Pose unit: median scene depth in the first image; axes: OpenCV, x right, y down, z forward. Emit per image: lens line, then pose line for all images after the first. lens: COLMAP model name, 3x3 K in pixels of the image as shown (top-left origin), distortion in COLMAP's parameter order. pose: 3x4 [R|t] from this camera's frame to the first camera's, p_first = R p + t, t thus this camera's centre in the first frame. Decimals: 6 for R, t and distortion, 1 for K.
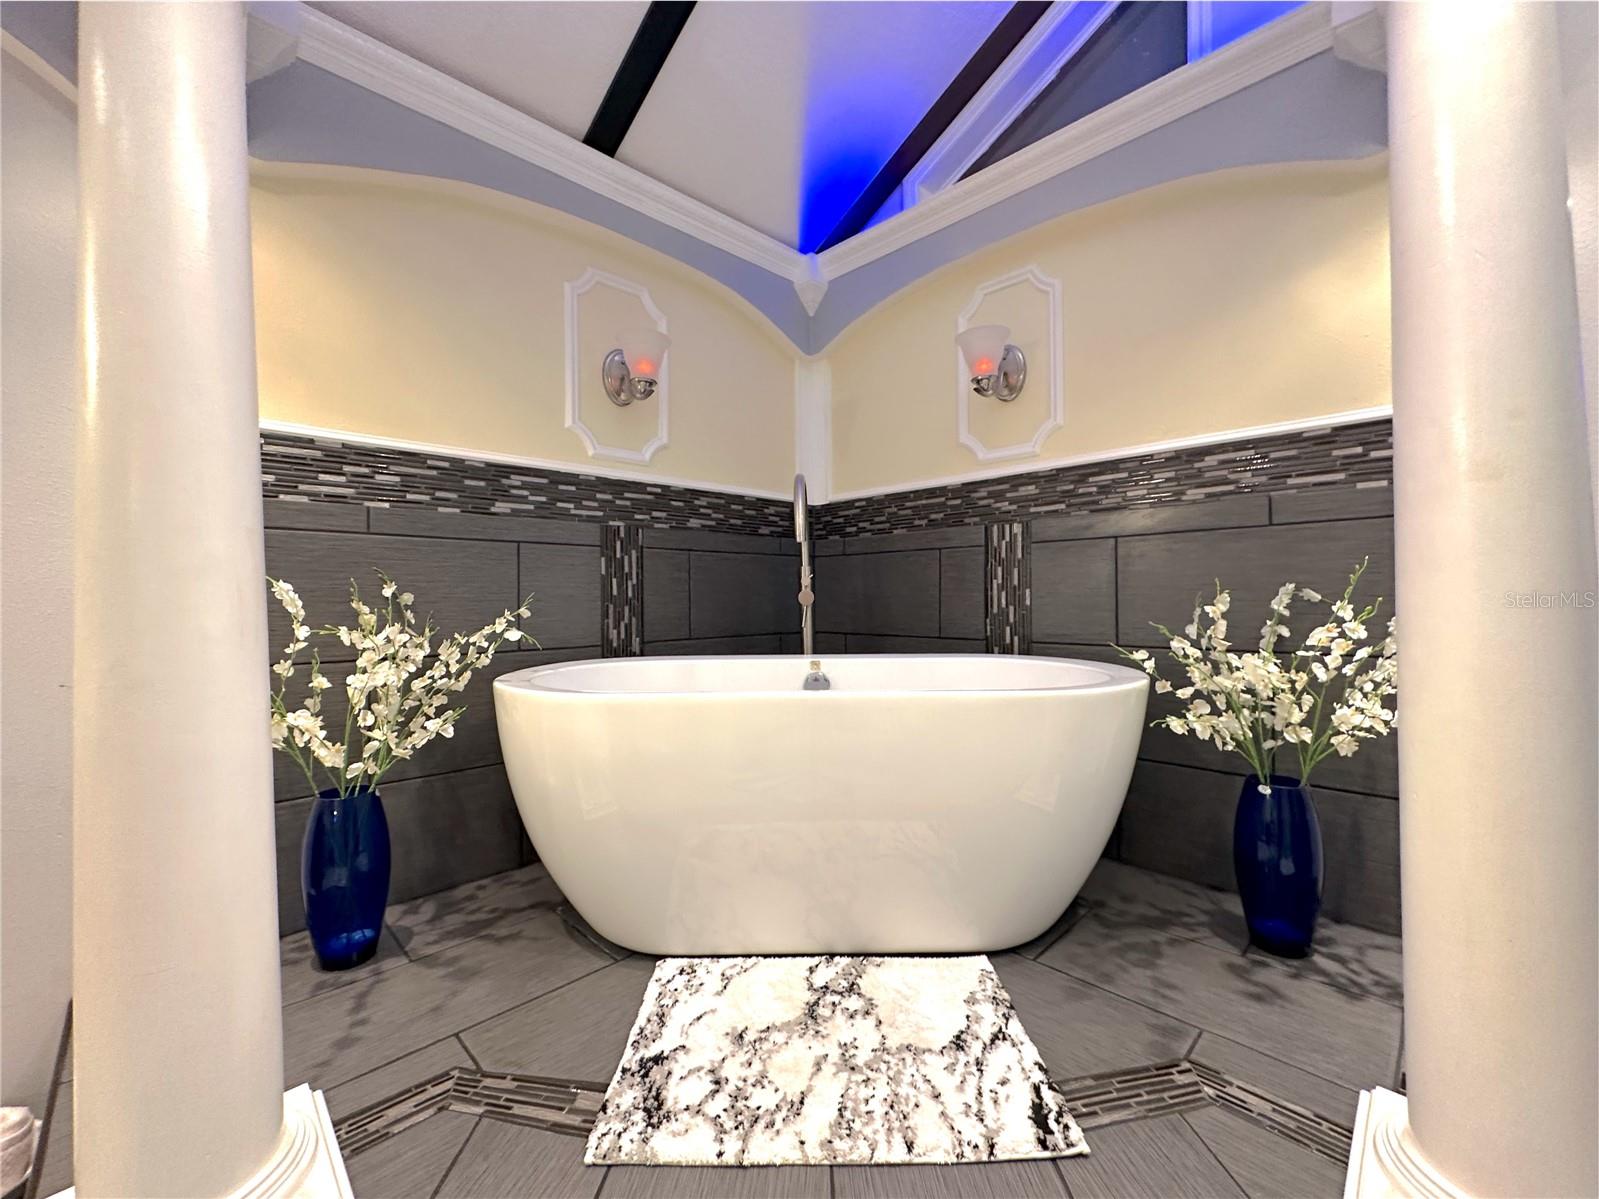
lens RADIAL K [[652.3, 0, 789.7], [0, 652.3, 591.7], [0, 0, 1]] dist [-0.004676, 0.000960]
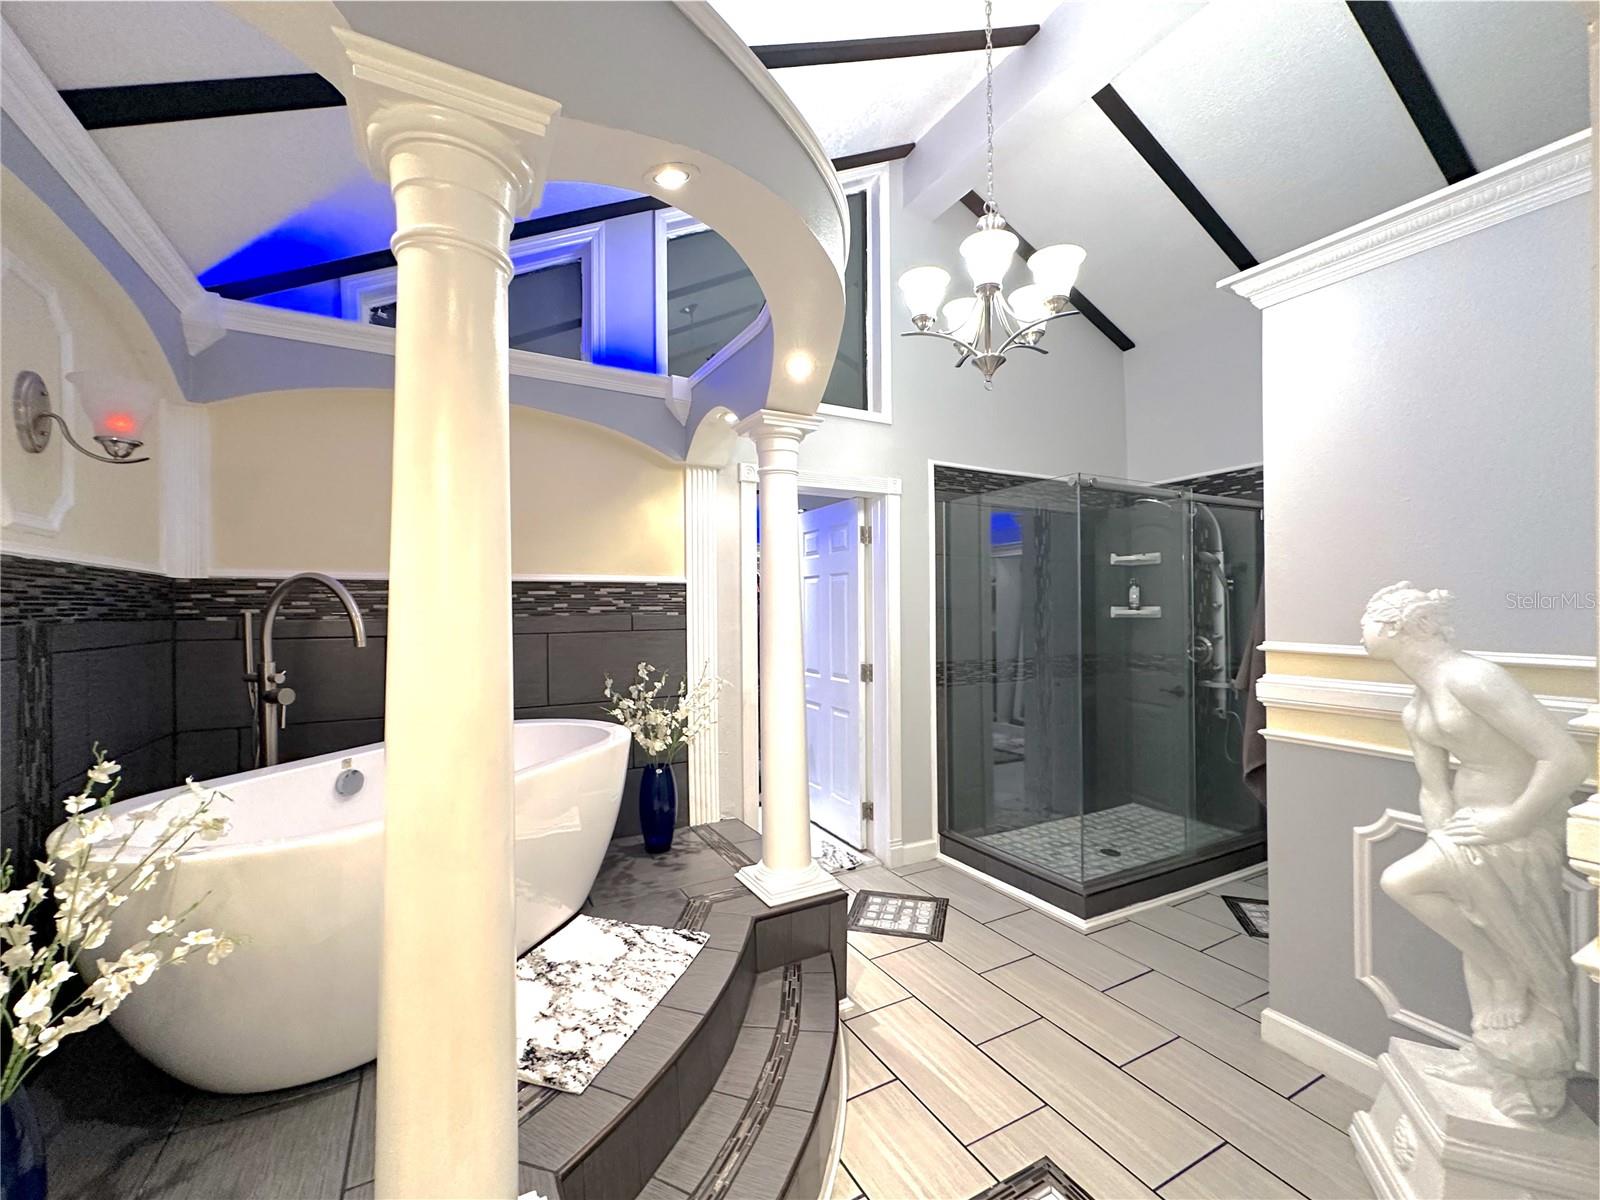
lens RADIAL K [[652.7, 0, 804.9], [0, 652.7, 610.0], [0, 0, 1]] dist [-0.004676, 0.000960]
pose [[0.267545, 0.008899, 0.963504, -0.995213], [-0.000098, 0.999958, -0.009208, -0.157160], [-0.963545, 0.002370, 0.267534, 0.036047]]
